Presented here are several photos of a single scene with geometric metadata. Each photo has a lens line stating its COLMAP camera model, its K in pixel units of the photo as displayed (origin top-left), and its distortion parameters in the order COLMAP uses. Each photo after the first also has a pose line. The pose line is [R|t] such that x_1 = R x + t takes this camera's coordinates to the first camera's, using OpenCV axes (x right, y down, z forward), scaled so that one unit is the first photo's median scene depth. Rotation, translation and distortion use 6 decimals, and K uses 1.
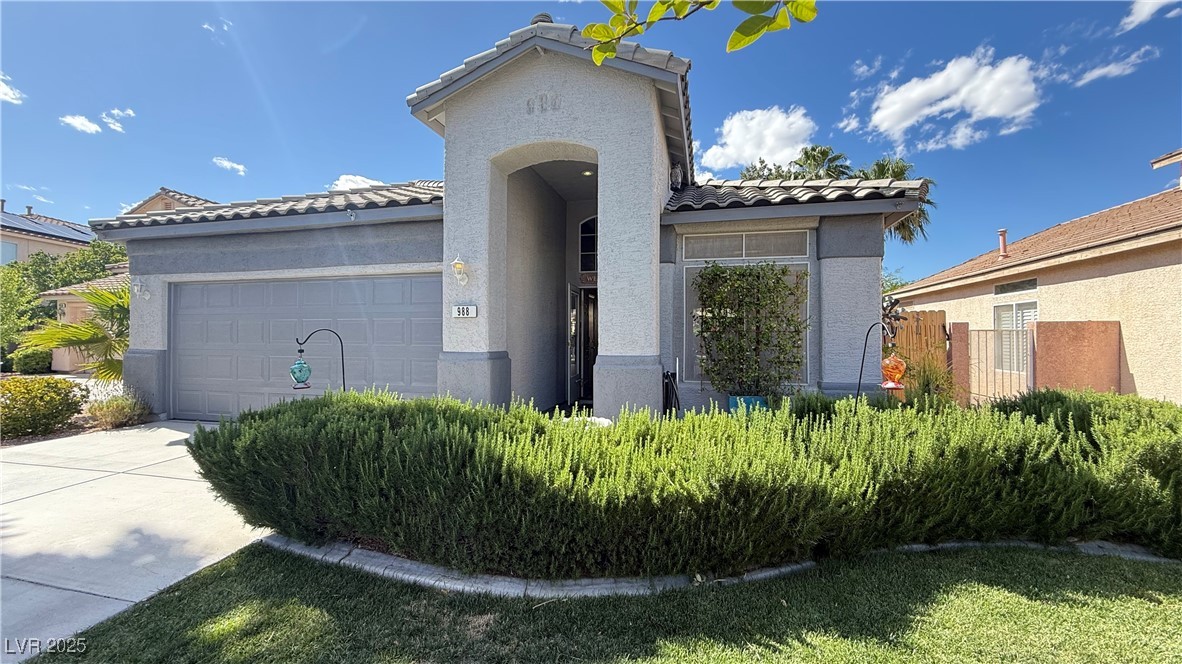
lens RADIAL K [[469.3, 0, 588.5], [0, 469.3, 330.6], [0, 0, 1]] dist [-0.000095, -0.000505]
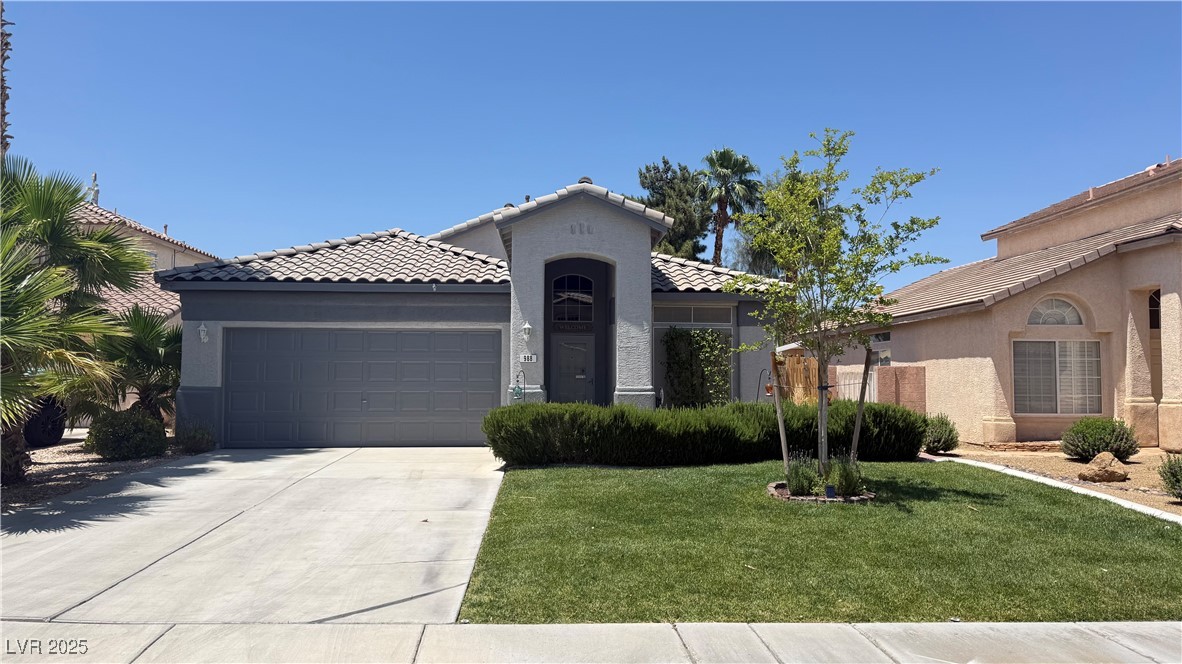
lens RADIAL K [[835.1, 0, 591.0], [0, 835.1, 332.0], [0, 0, 1]] dist [0.036203, -0.047676]
pose [[0.955736, 0.018686, 0.293630, -0.792895], [-0.005321, 0.998916, -0.046250, -0.003051], [-0.294176, 0.042640, 0.954800, -1.509499]]
